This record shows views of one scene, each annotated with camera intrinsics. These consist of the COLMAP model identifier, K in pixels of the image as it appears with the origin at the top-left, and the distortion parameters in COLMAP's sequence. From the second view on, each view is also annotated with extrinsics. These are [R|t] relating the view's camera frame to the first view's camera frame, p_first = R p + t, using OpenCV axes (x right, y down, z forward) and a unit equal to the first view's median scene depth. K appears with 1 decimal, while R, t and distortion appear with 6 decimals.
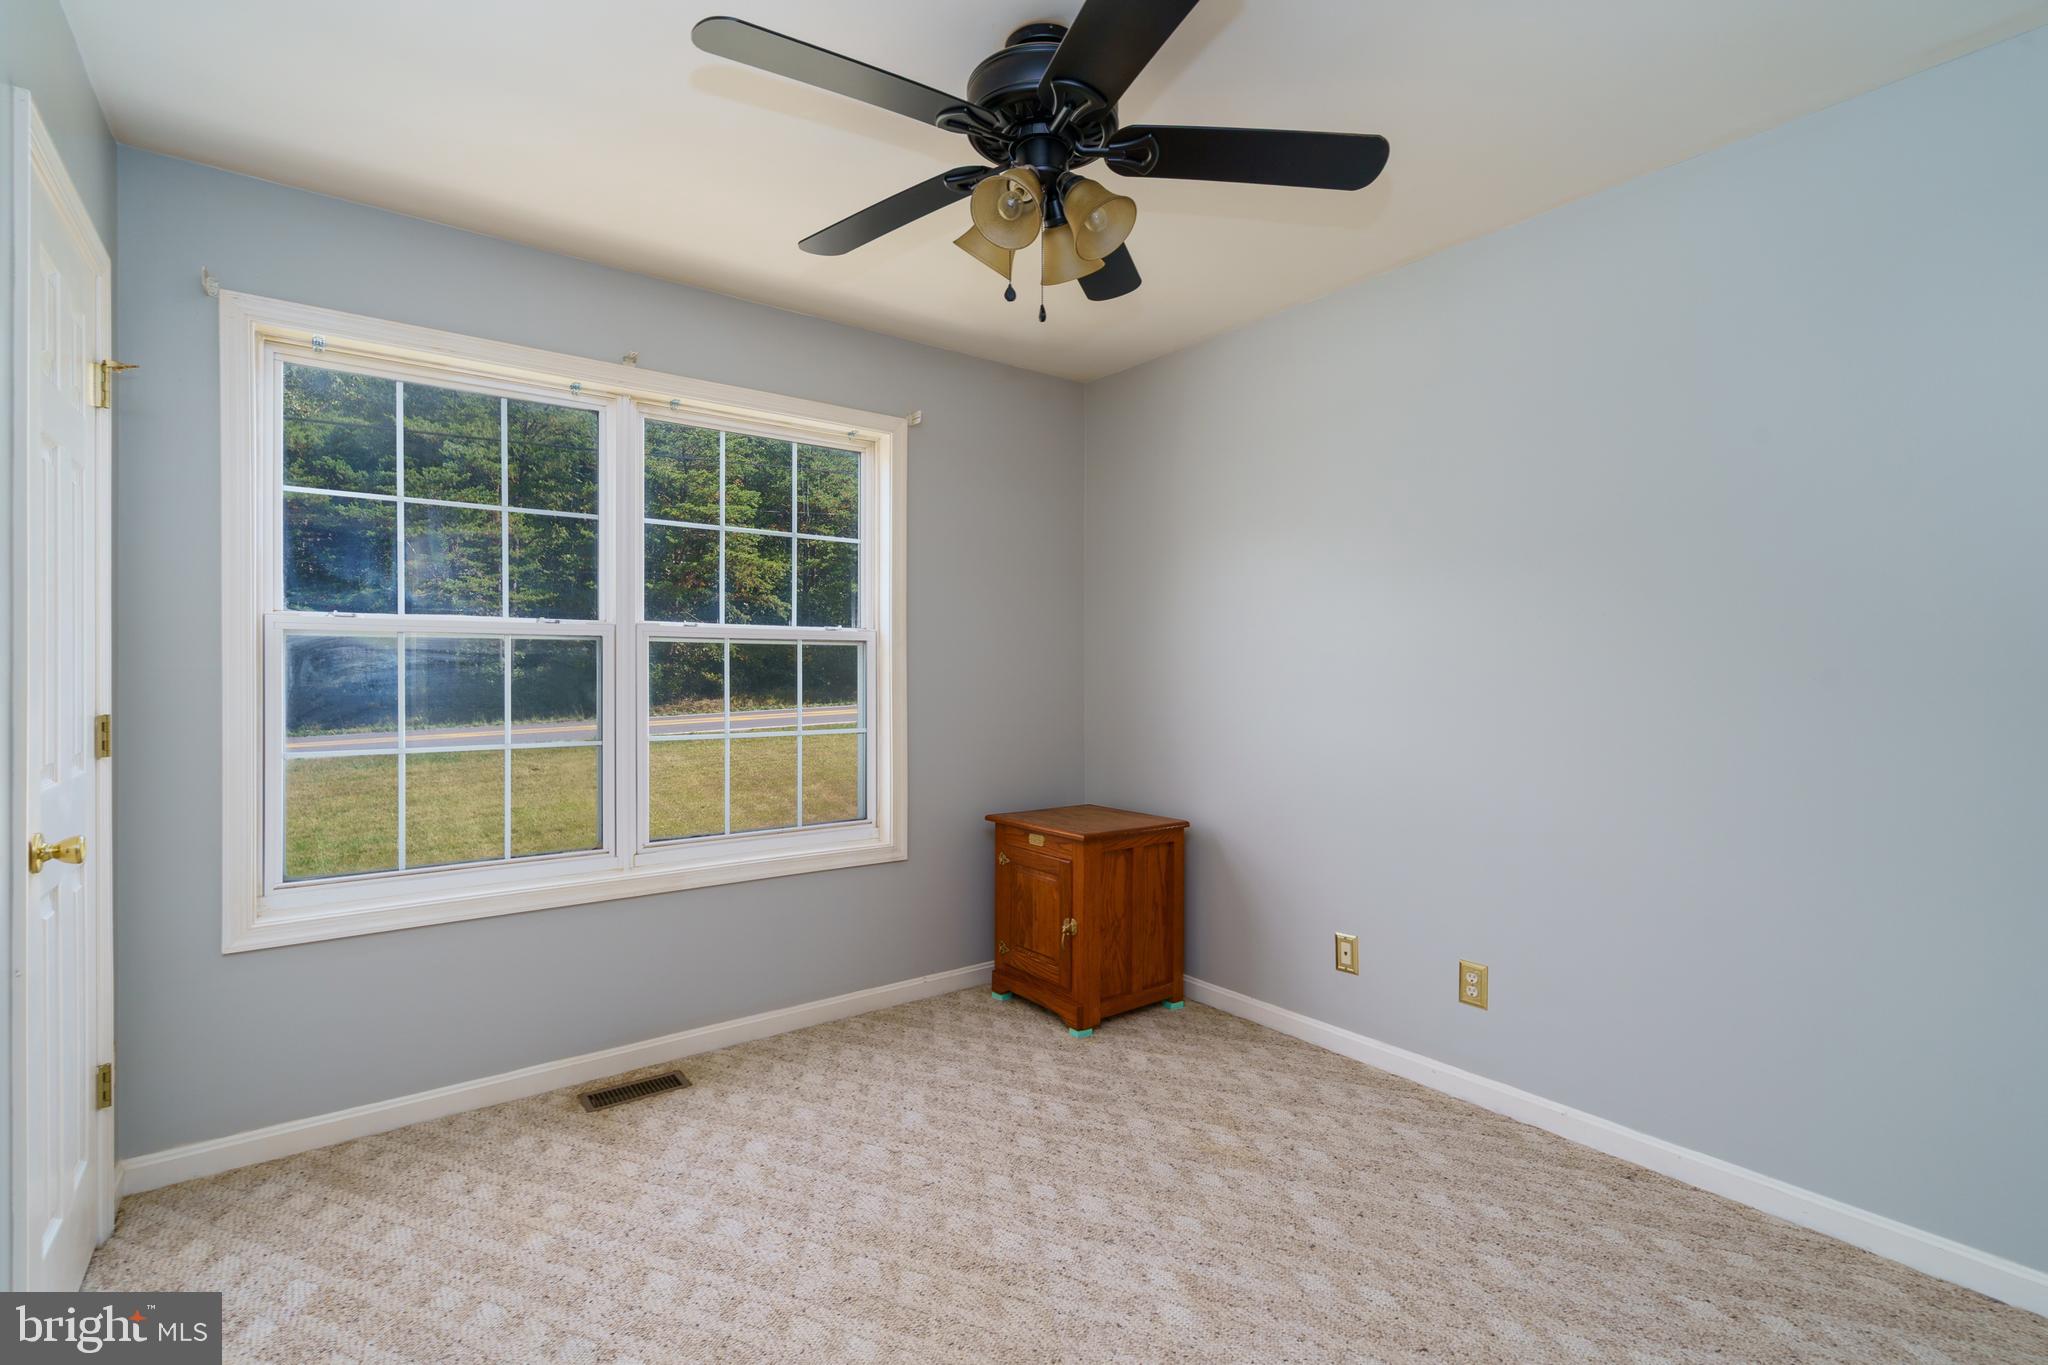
lens RADIAL K [[949.0, 0, 1034.6], [0, 949.0, 664.4], [0, 0, 1]] dist [-0.001736, -0.000066]
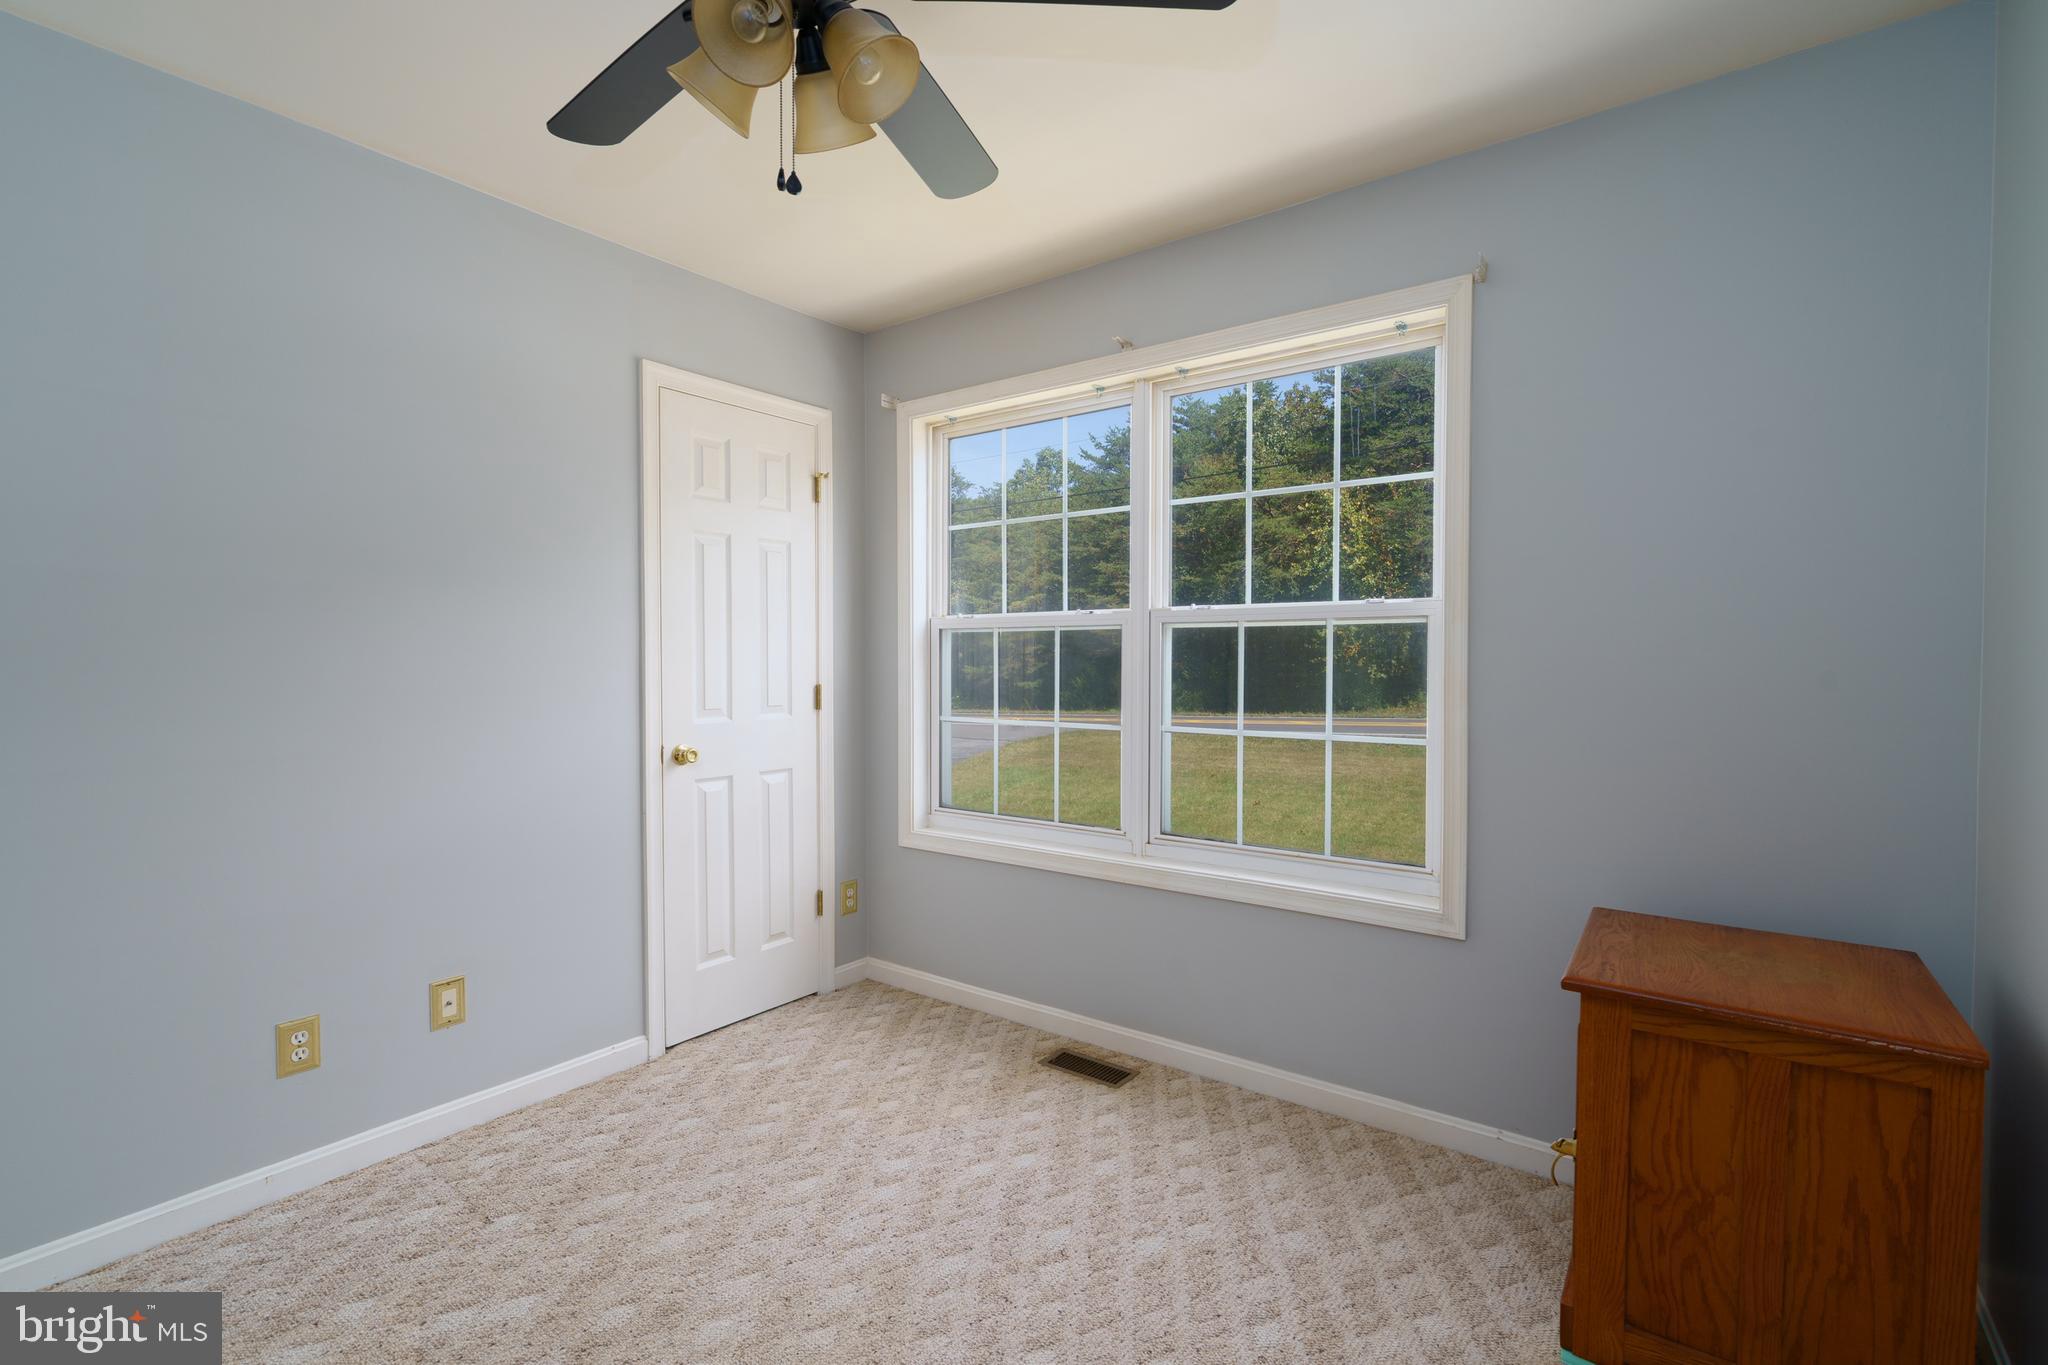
lens RADIAL K [[937.7, 0, 1015.5], [0, 937.7, 682.1], [0, 0, 1]] dist [-0.004206, 0.000968]
pose [[0.244996, 0.020081, -0.969316, 0.528688], [0.009321, 0.999690, 0.023066, 0.008157], [0.969479, -0.014686, 0.244733, 0.675123]]
